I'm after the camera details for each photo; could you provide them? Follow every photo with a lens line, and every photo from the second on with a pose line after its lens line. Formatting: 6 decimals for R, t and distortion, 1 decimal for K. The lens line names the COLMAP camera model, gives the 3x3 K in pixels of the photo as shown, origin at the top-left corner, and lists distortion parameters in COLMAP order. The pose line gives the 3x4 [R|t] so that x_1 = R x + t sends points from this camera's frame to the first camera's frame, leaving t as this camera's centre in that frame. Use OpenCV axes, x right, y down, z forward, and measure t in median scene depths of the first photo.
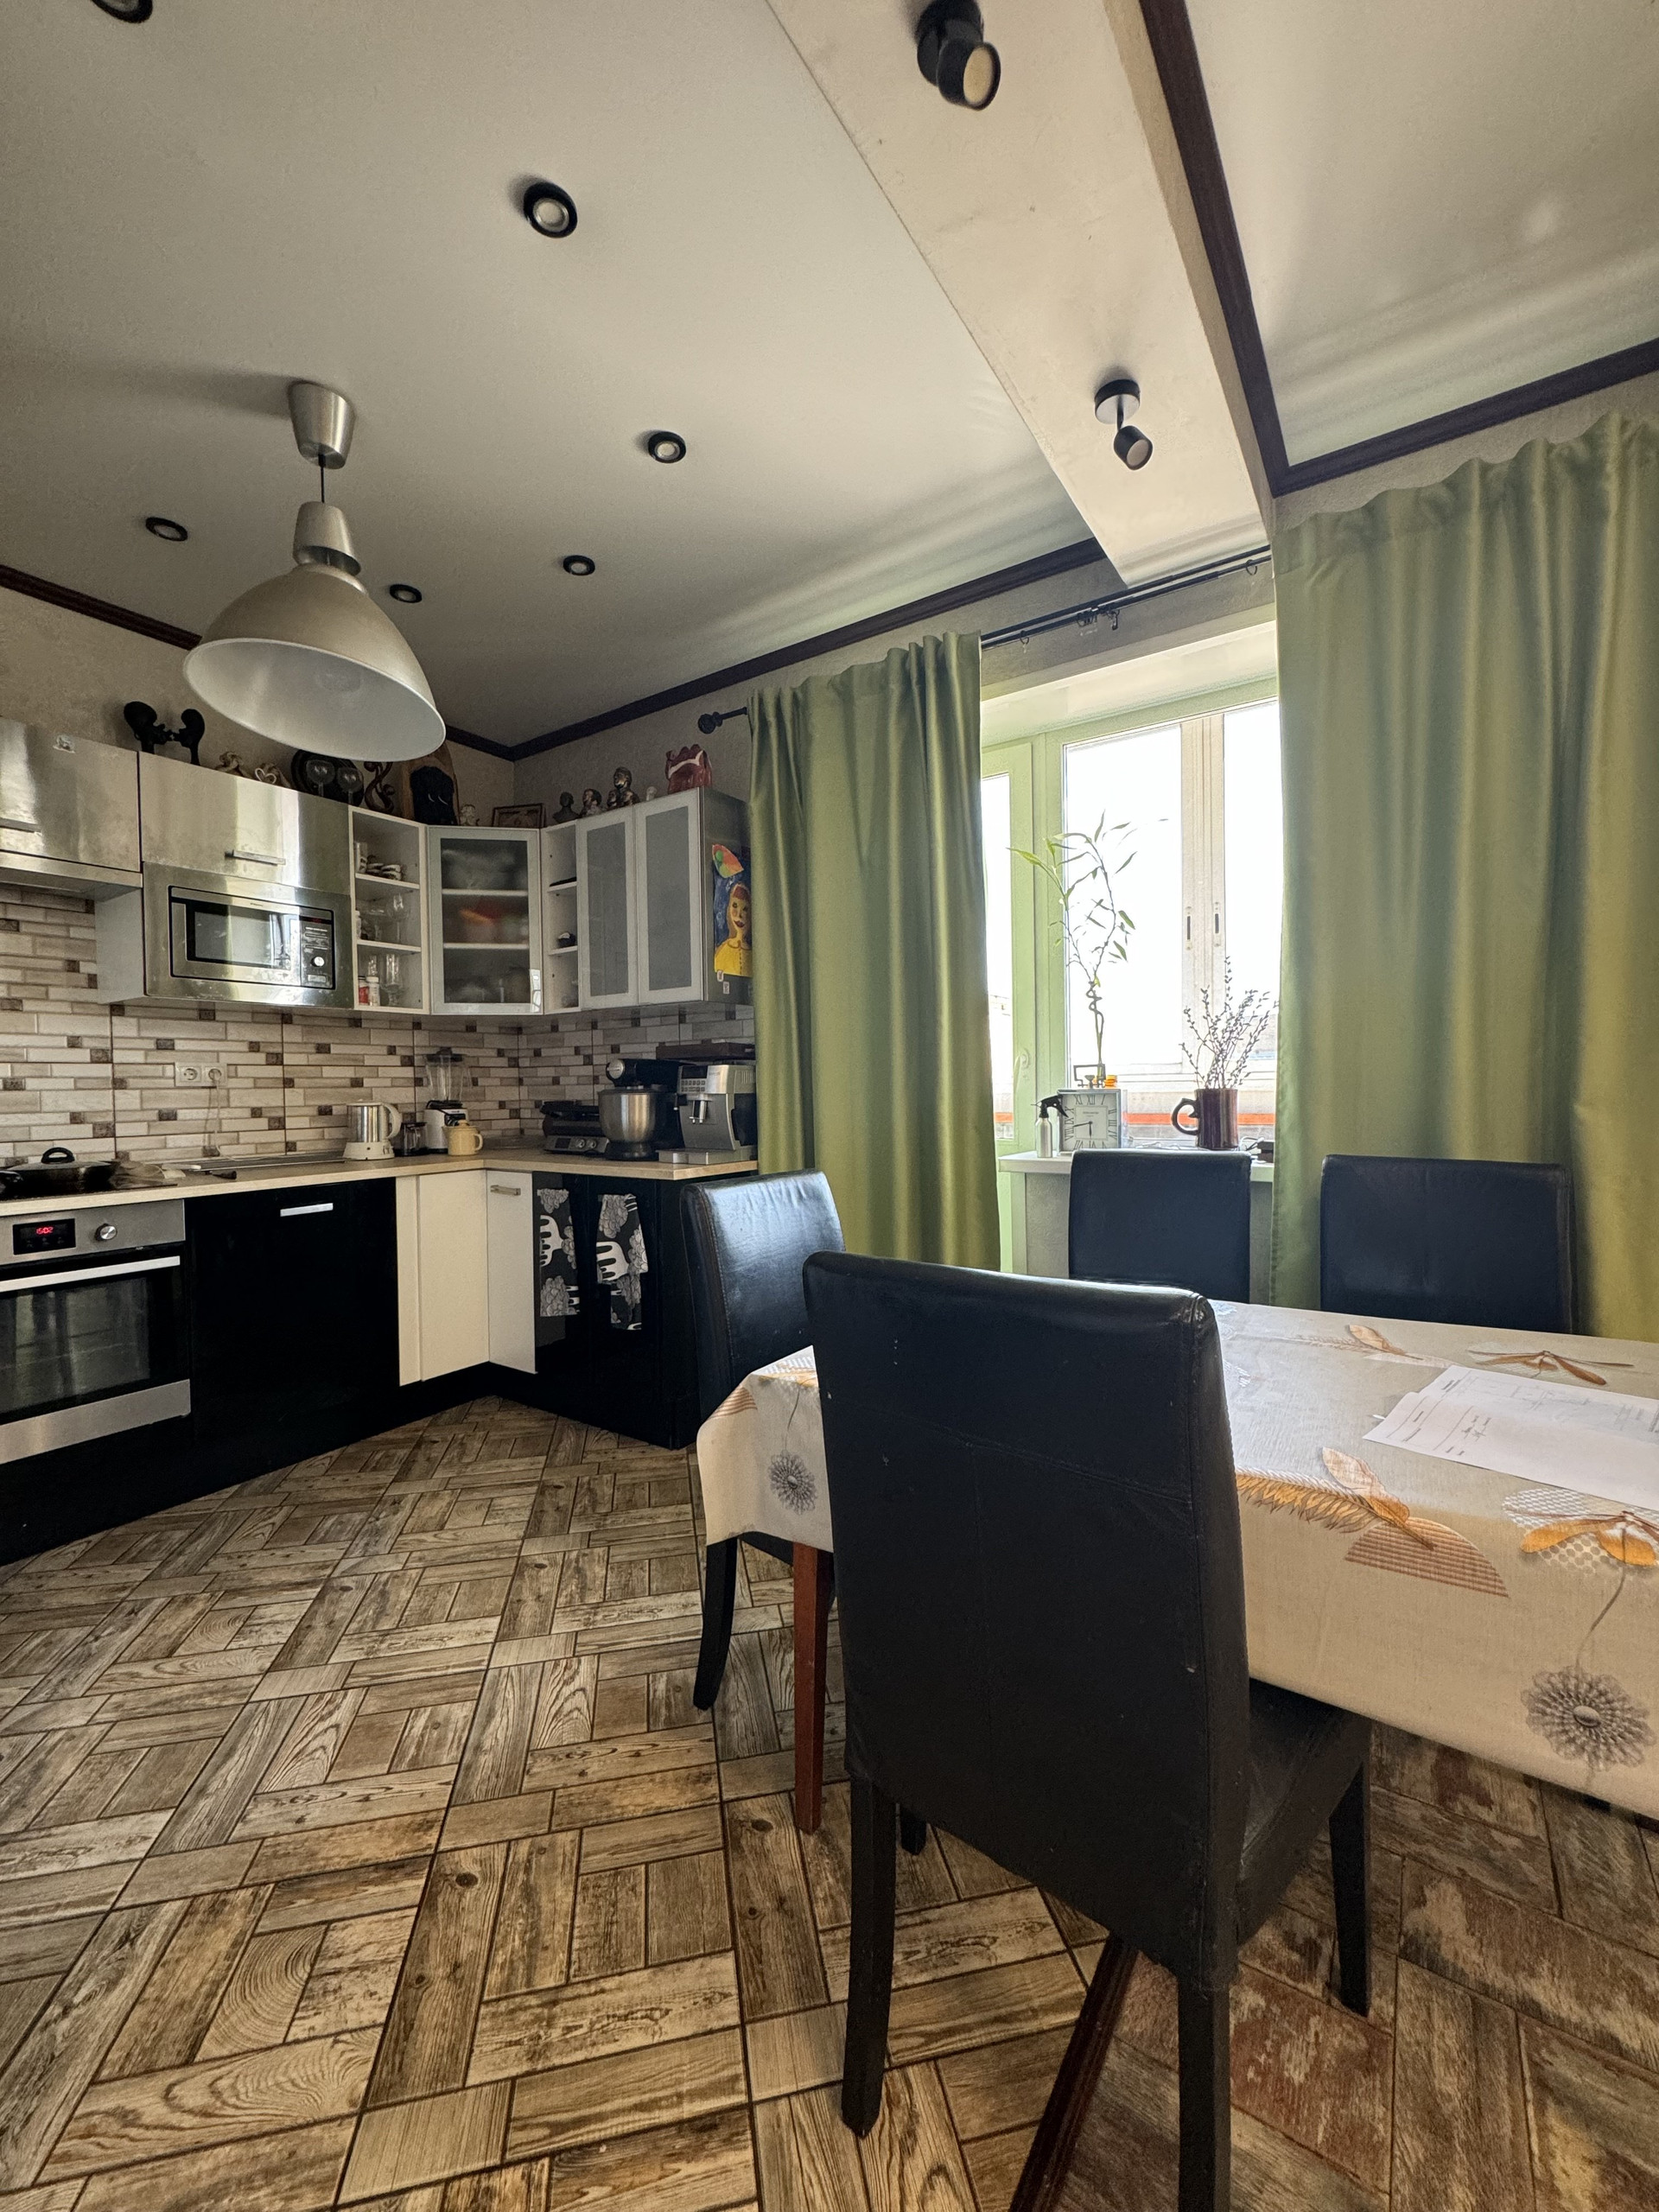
lens RADIAL K [[885.3, 0, 829.5], [0, 885.3, 1106.0], [0, 0, 1]] dist [-0.001123, 0.000043]
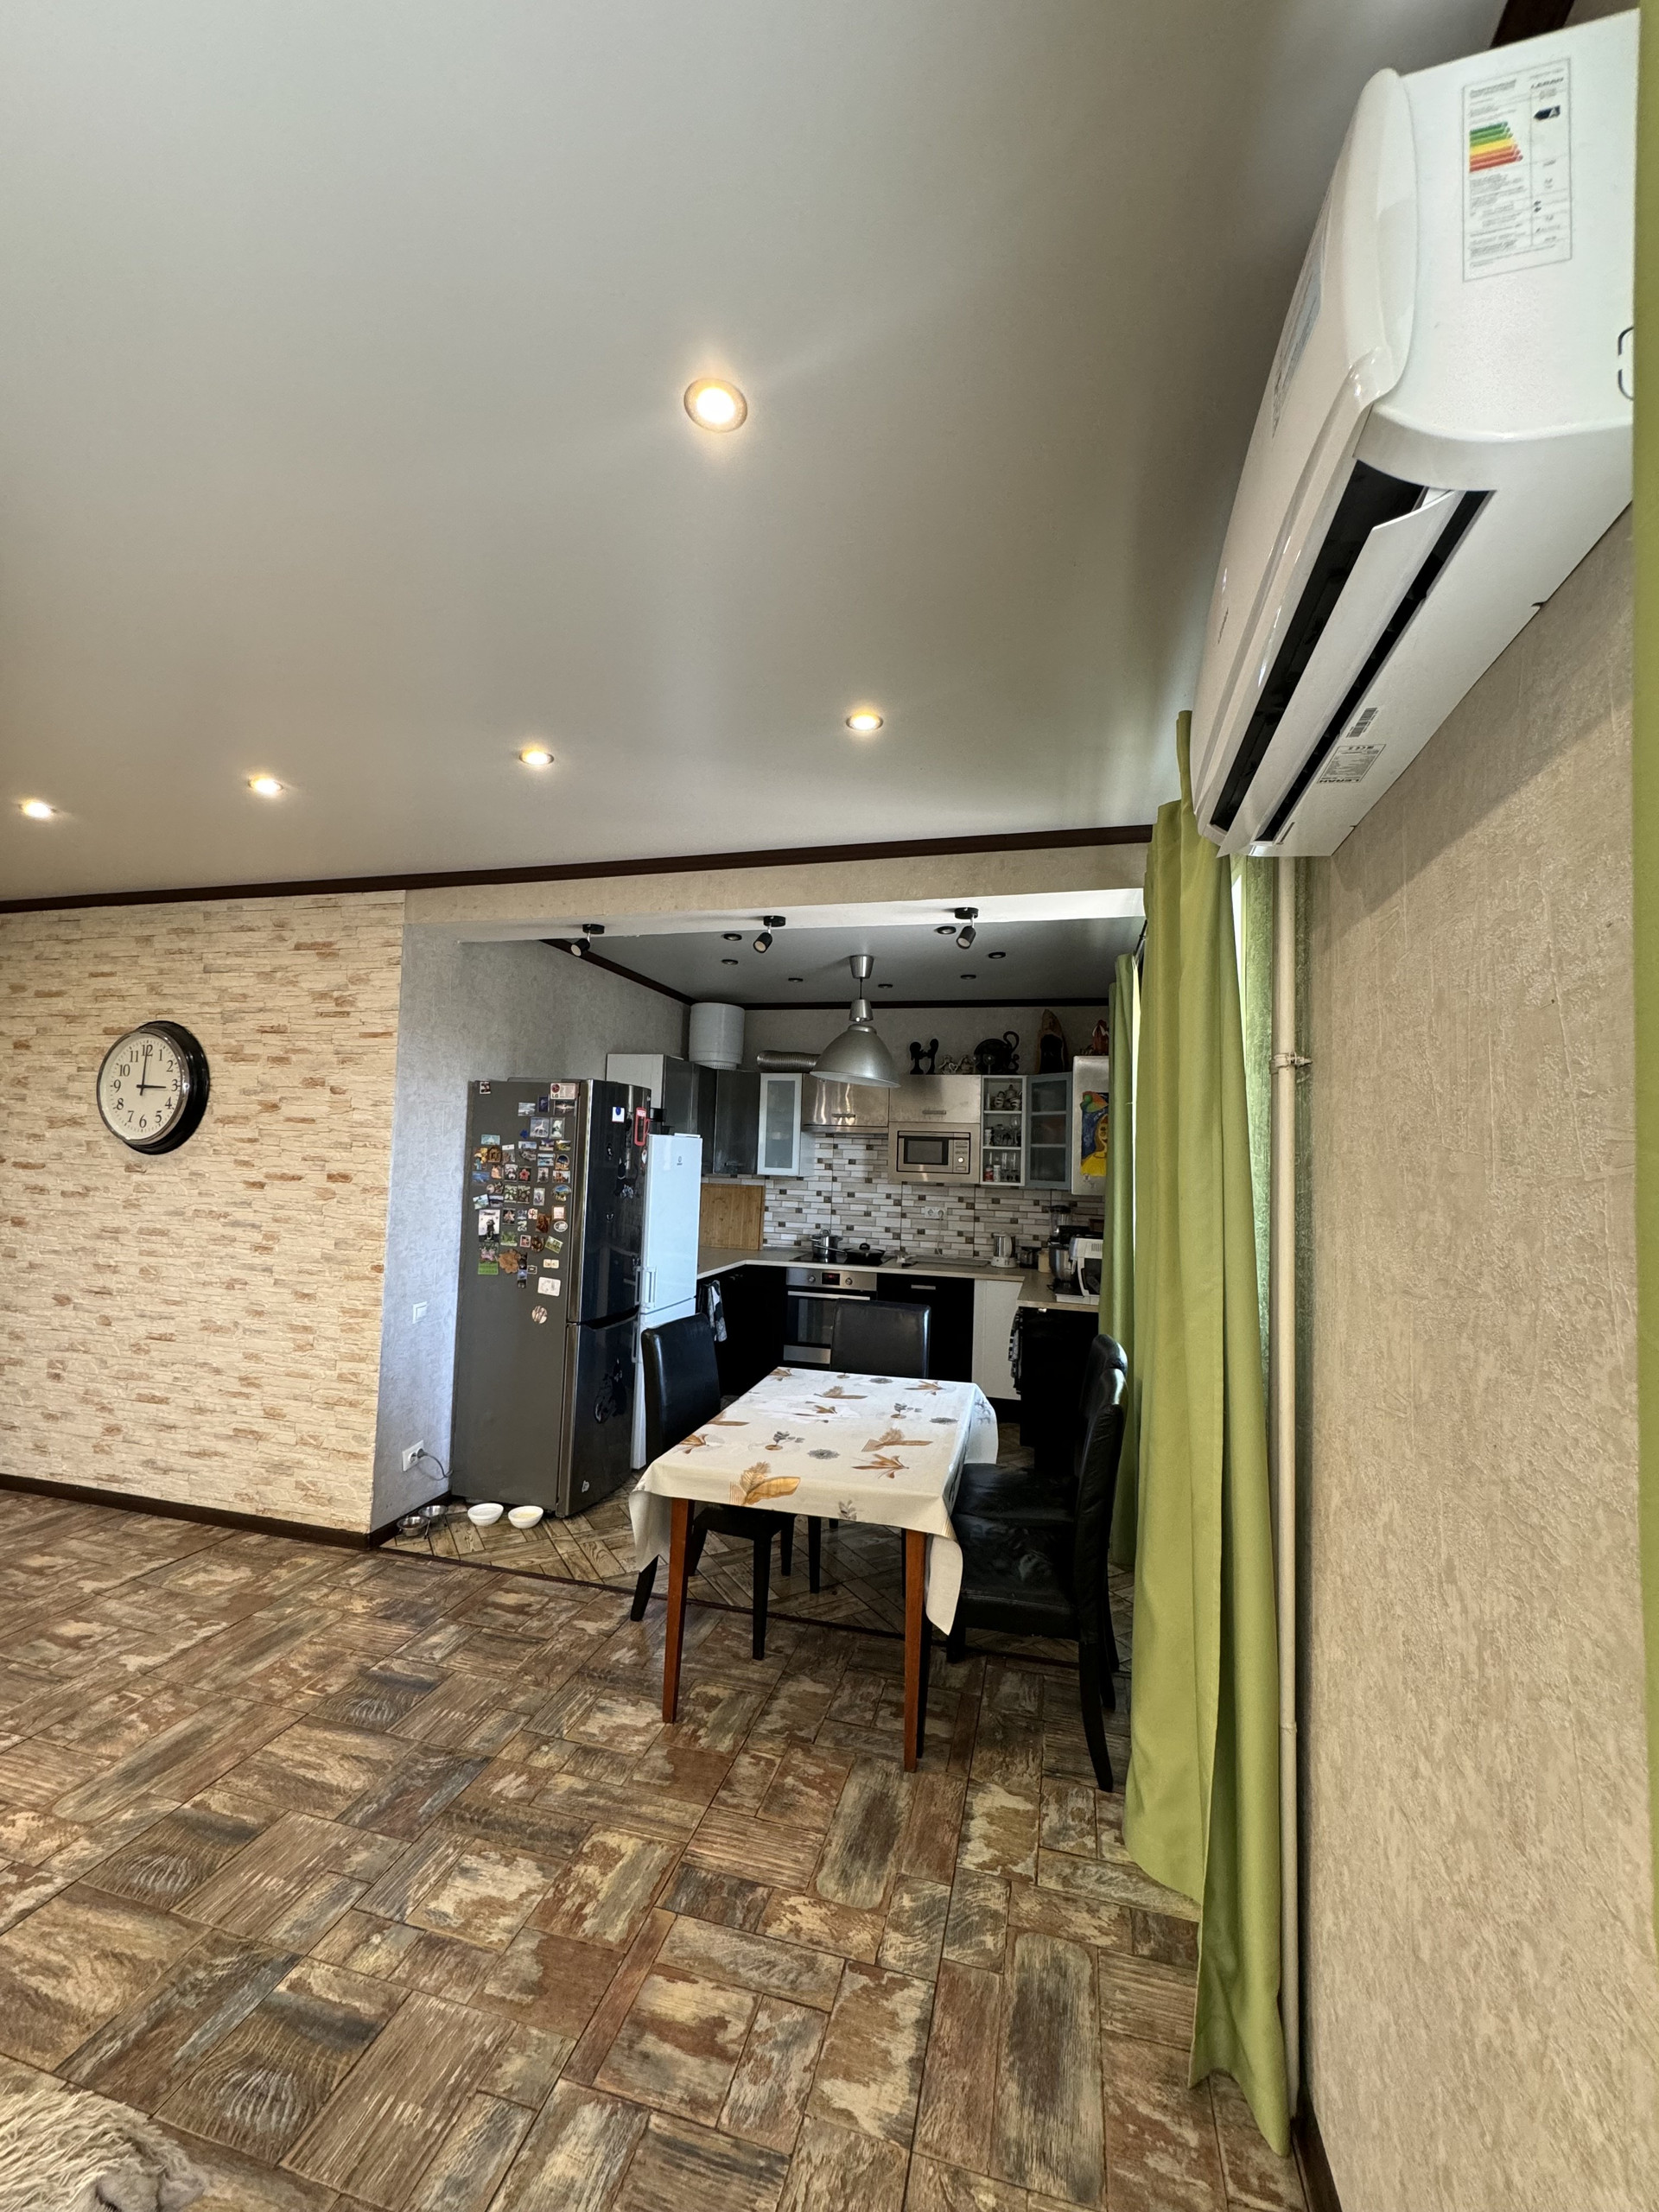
lens RADIAL K [[885.3, 0, 829.5], [0, 885.3, 1106.0], [0, 0, 1]] dist [-0.001123, 0.000043]
pose [[0.322630, -0.029246, -0.946073, 1.305334], [-0.058872, 0.996967, -0.050896, -0.185498], [0.944692, 0.072118, 0.319930, 0.115495]]
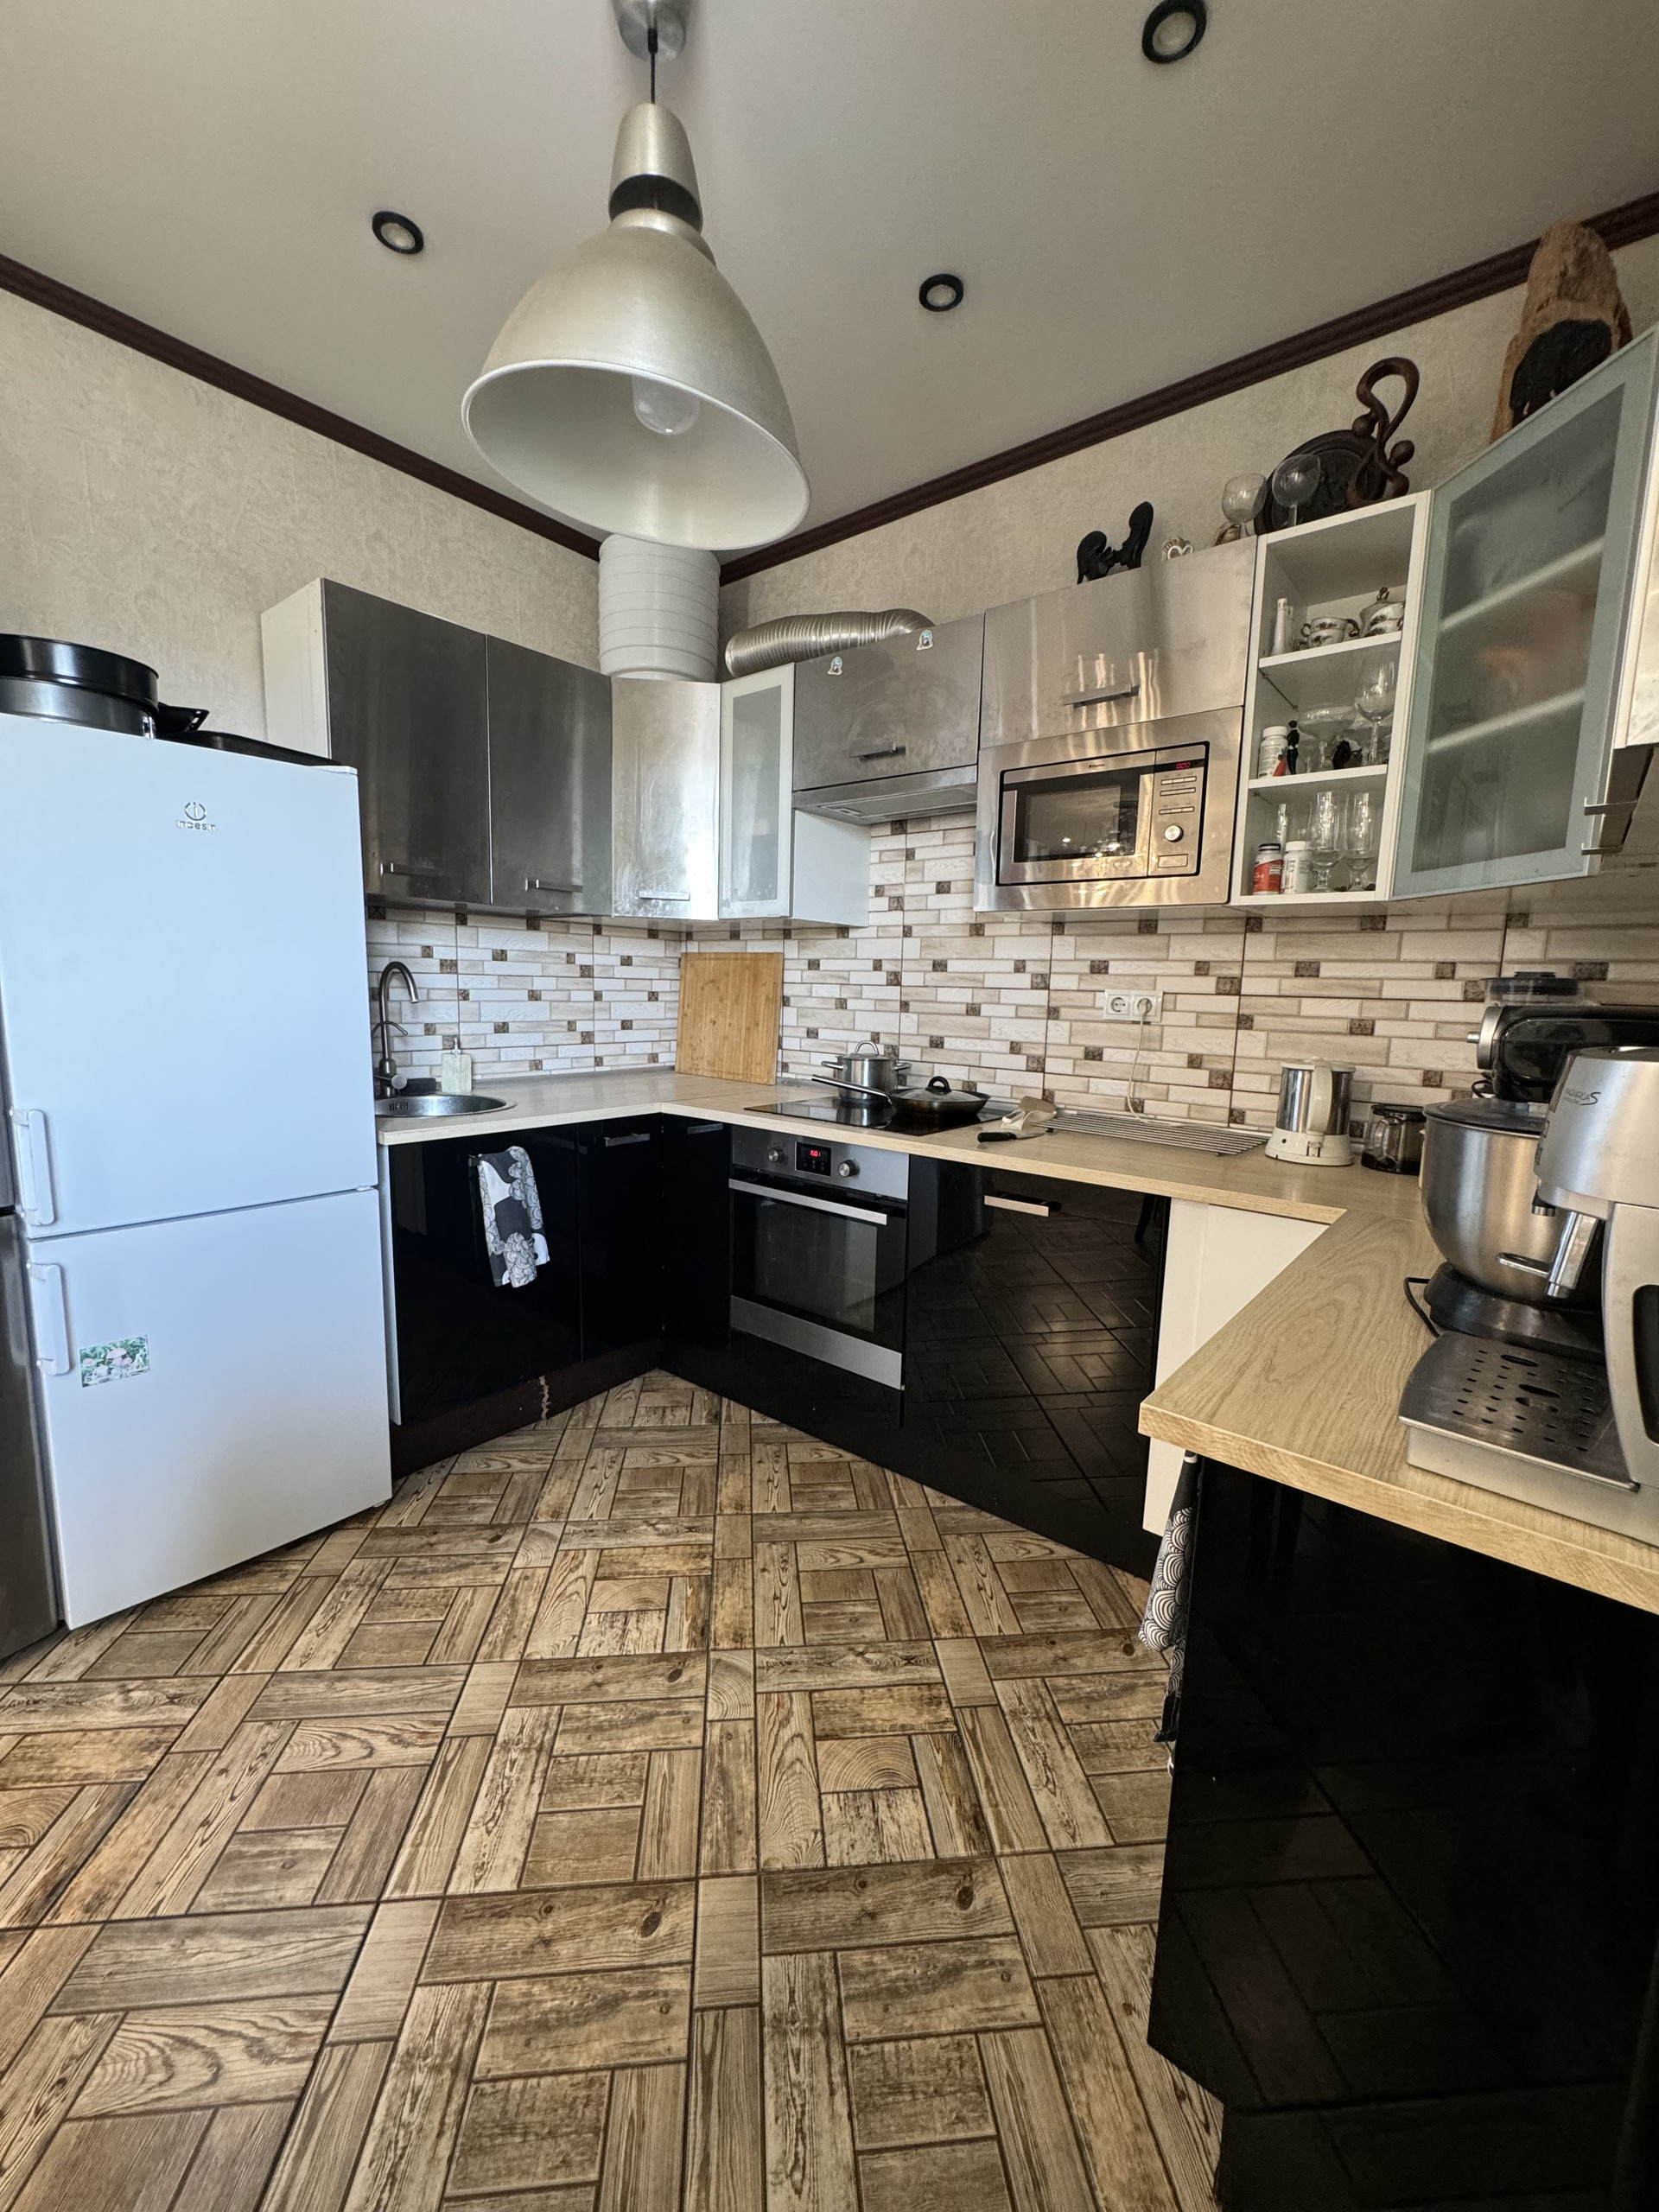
lens RADIAL K [[885.3, 0, 829.5], [0, 885.3, 1106.0], [0, 0, 1]] dist [-0.001123, 0.000043]
pose [[-0.102011, 0.151532, -0.983174, 0.107838], [-0.045950, 0.986558, 0.156821, -0.066488], [0.993721, 0.061174, -0.093677, 0.930668]]
